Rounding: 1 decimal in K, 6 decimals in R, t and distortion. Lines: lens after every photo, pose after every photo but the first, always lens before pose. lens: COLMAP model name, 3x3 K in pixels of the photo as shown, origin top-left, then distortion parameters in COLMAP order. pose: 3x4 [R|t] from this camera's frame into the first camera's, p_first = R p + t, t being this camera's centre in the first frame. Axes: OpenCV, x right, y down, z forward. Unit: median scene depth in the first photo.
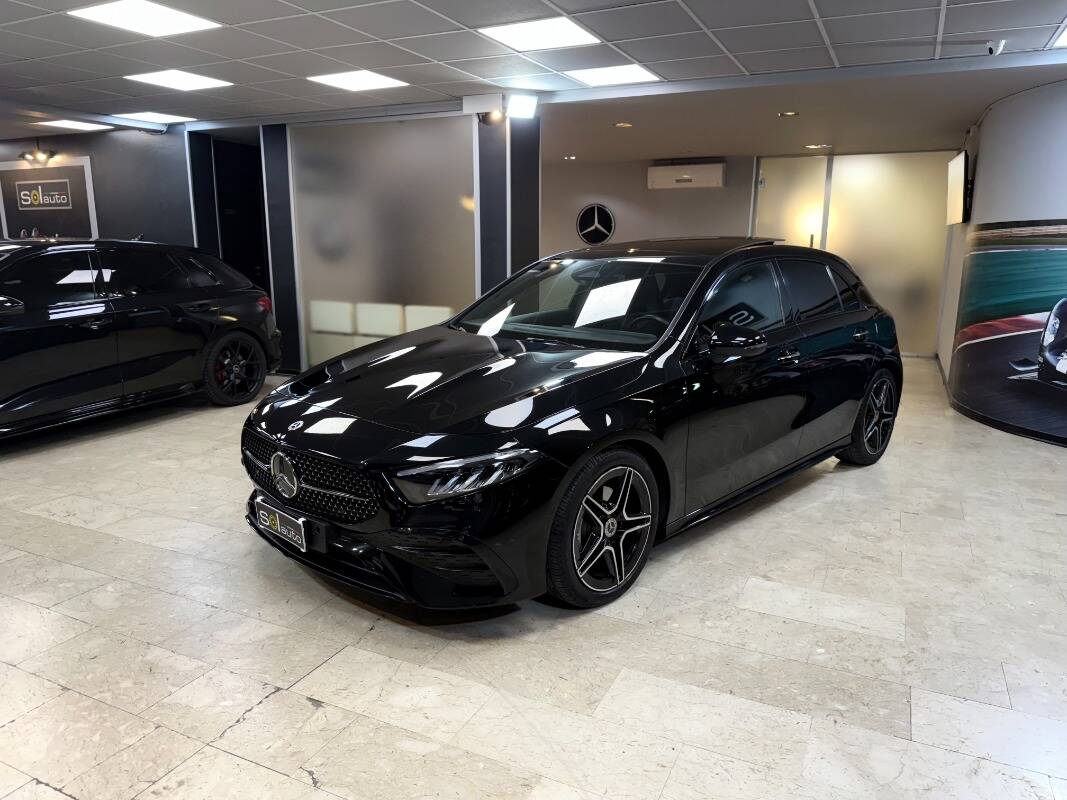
lens RADIAL K [[751.1, 0, 535.8], [0, 751.1, 404.7], [0, 0, 1]] dist [0.024141, -0.041174]
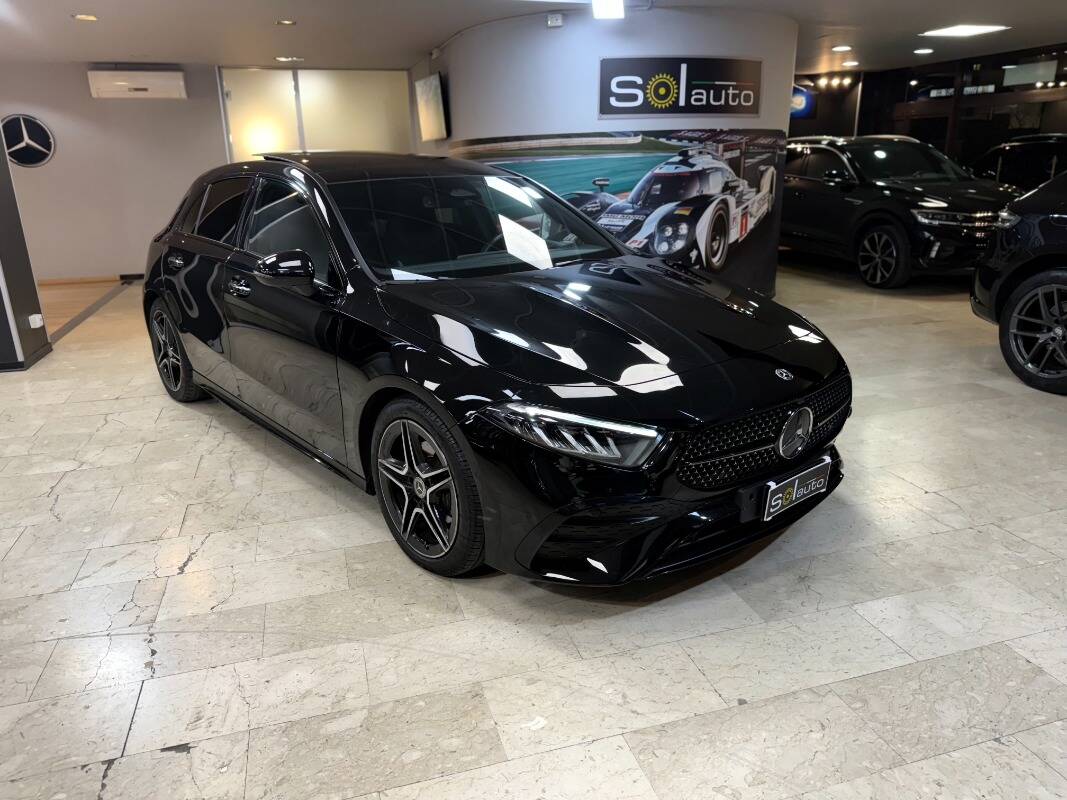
lens RADIAL K [[747.3, 0, 531.8], [0, 747.3, 409.7], [0, 0, 1]] dist [0.050896, -0.059141]
pose [[0.739713, -0.230635, 0.632165, -0.283879], [0.162109, 0.972840, 0.165237, -0.020058], [-0.653105, -0.019748, 0.757010, 0.094160]]
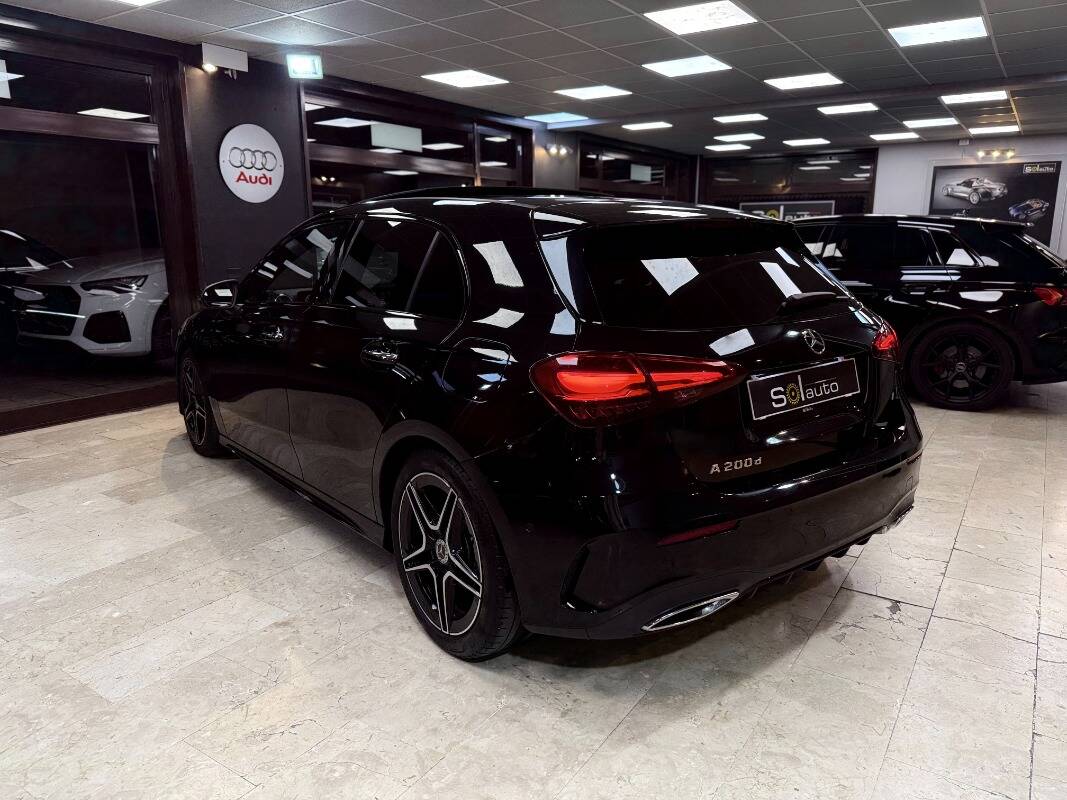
lens RADIAL K [[757.1, 0, 537.0], [0, 757.1, 400.8], [0, 0, 1]] dist [-0.004008, 0.000263]
pose [[-0.138055, 0.207229, -0.968502, 0.865403], [-0.205478, 0.950597, 0.232688, -0.197259], [0.968876, 0.231129, -0.088653, 1.129220]]
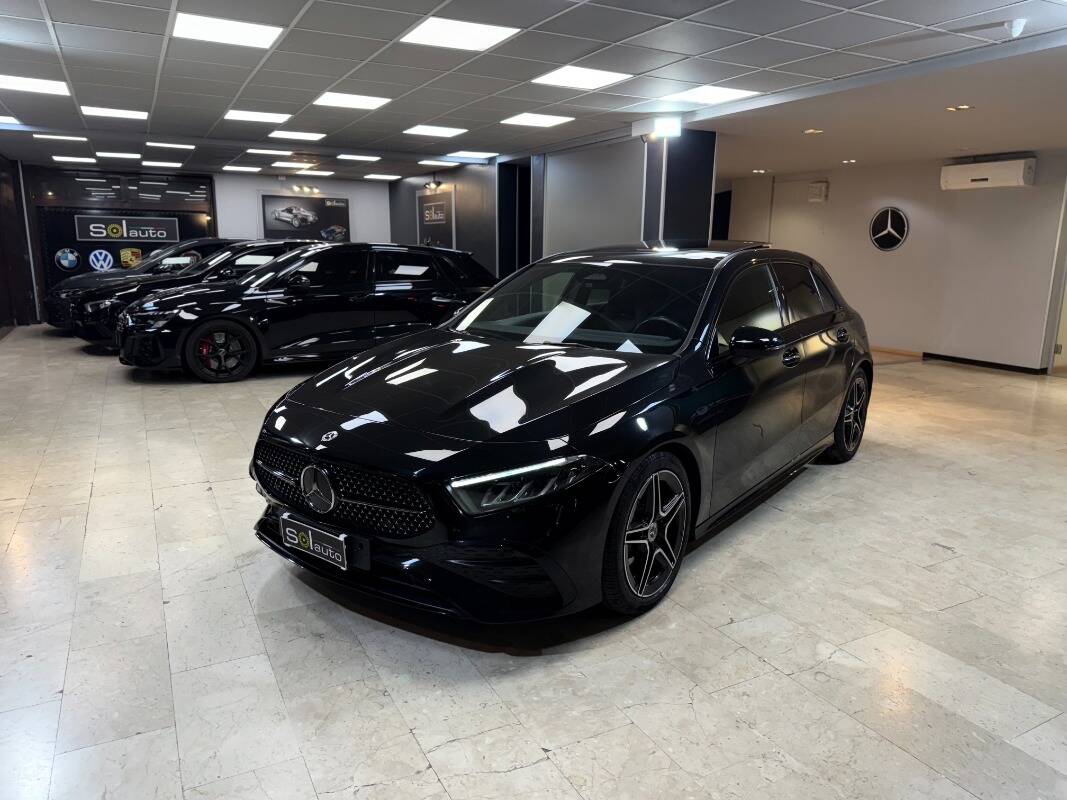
lens RADIAL K [[751.1, 0, 535.8], [0, 751.1, 404.7], [0, 0, 1]] dist [0.024141, -0.041174]
pose [[0.802189, 0.128036, -0.583181, 0.895969], [-0.133707, 0.990453, 0.033534, 0.013916], [0.581907, 0.051075, 0.811650, -0.029796]]
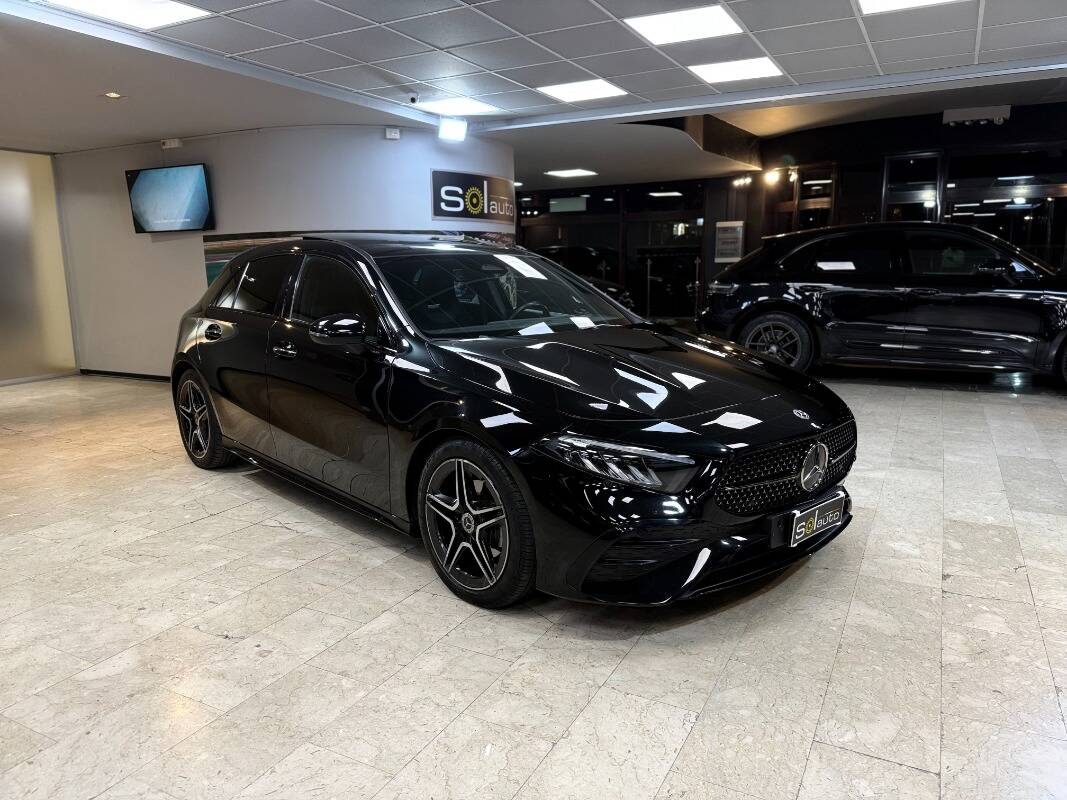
lens RADIAL K [[751.1, 0, 535.8], [0, 751.1, 404.7], [0, 0, 1]] dist [0.024141, -0.041174]
pose [[0.042268, -0.191252, 0.980630, -0.988976], [0.223852, 0.958368, 0.177262, -0.177410], [-0.973706, 0.212024, 0.083320, 0.976335]]
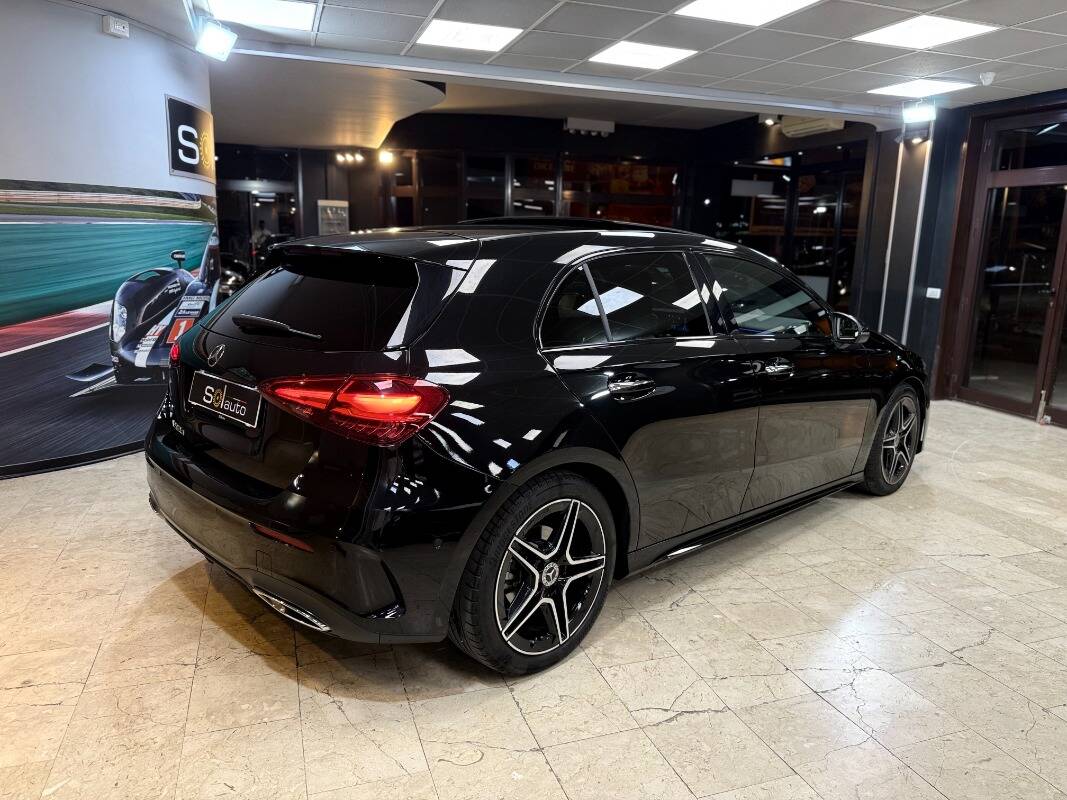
lens RADIAL K [[754.4, 0, 531.9], [0, 754.4, 398.8], [0, 0, 1]] dist [-0.000682, -0.005776]
pose [[-0.702970, -0.166878, 0.691365, -0.324457], [0.119201, 0.930689, 0.345847, -0.372146], [-0.701159, 0.325531, -0.634354, 1.818128]]
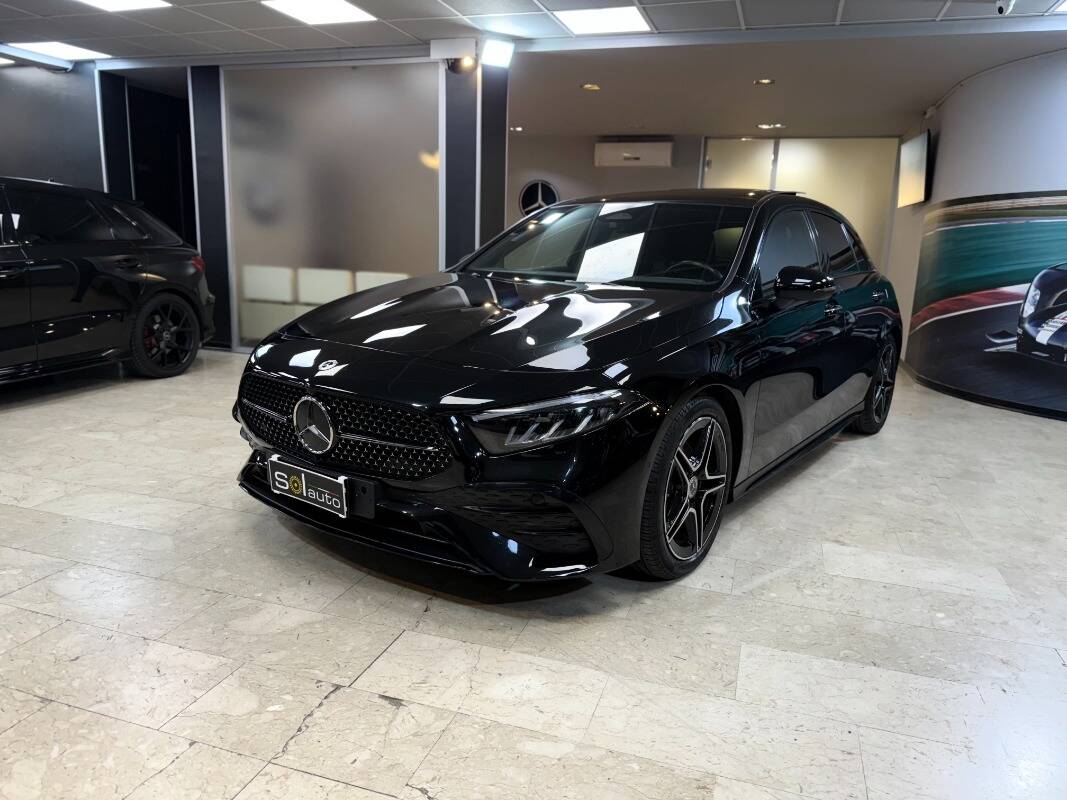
lens RADIAL K [[751.1, 0, 535.8], [0, 751.1, 404.7], [0, 0, 1]] dist [0.024141, -0.041174]
pose [[0.990981, 0.000357, 0.133999, -0.160960], [-0.000814, 0.999994, 0.003354, 0.053317], [-0.133997, -0.003433, 0.990976, 0.128912]]
